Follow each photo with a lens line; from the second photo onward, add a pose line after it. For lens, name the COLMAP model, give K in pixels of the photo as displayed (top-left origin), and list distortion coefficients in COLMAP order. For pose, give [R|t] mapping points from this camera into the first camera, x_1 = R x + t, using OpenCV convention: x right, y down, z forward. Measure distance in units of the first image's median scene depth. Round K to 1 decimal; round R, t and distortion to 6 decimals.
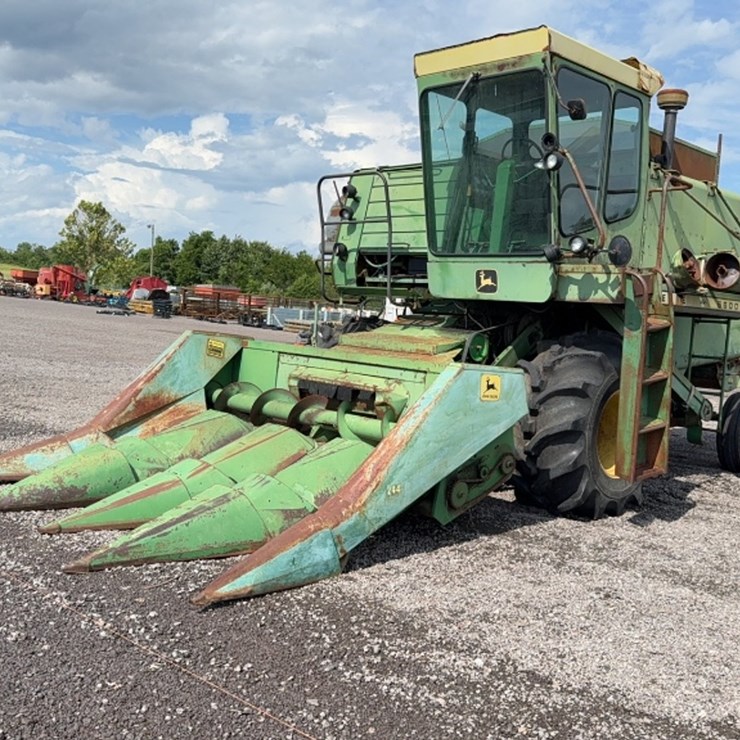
lens RADIAL K [[865.0, 0, 370.0], [0, 865.0, 370.0], [0, 0, 1]] dist [0.164123, -0.394101]
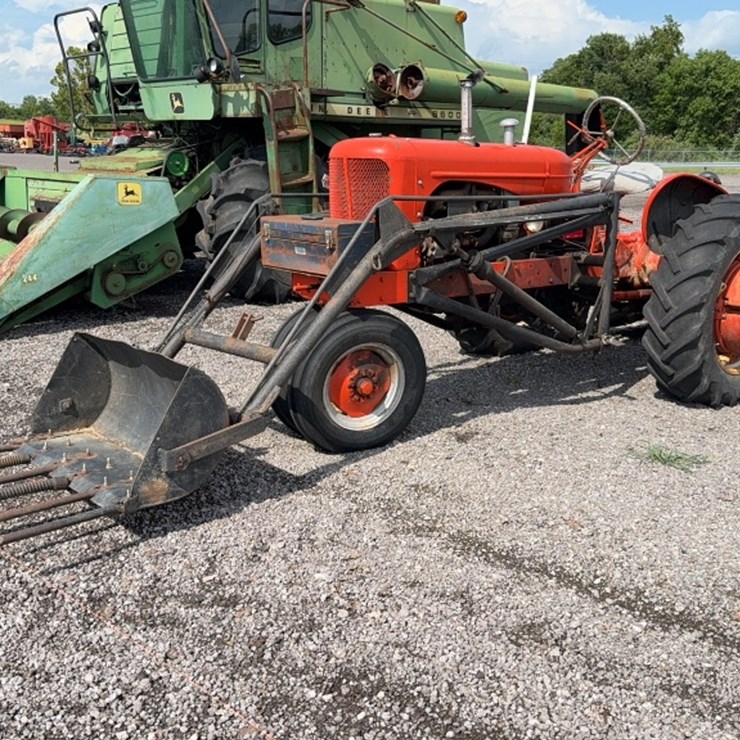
lens RADIAL K [[865.0, 0, 370.0], [0, 865.0, 370.0], [0, 0, 1]] dist [0.164123, -0.394101]
pose [[0.998051, -0.050721, -0.036353, 0.394809], [0.056433, 0.982257, 0.178846, 0.048434], [0.026637, -0.180549, 0.983205, -0.185859]]
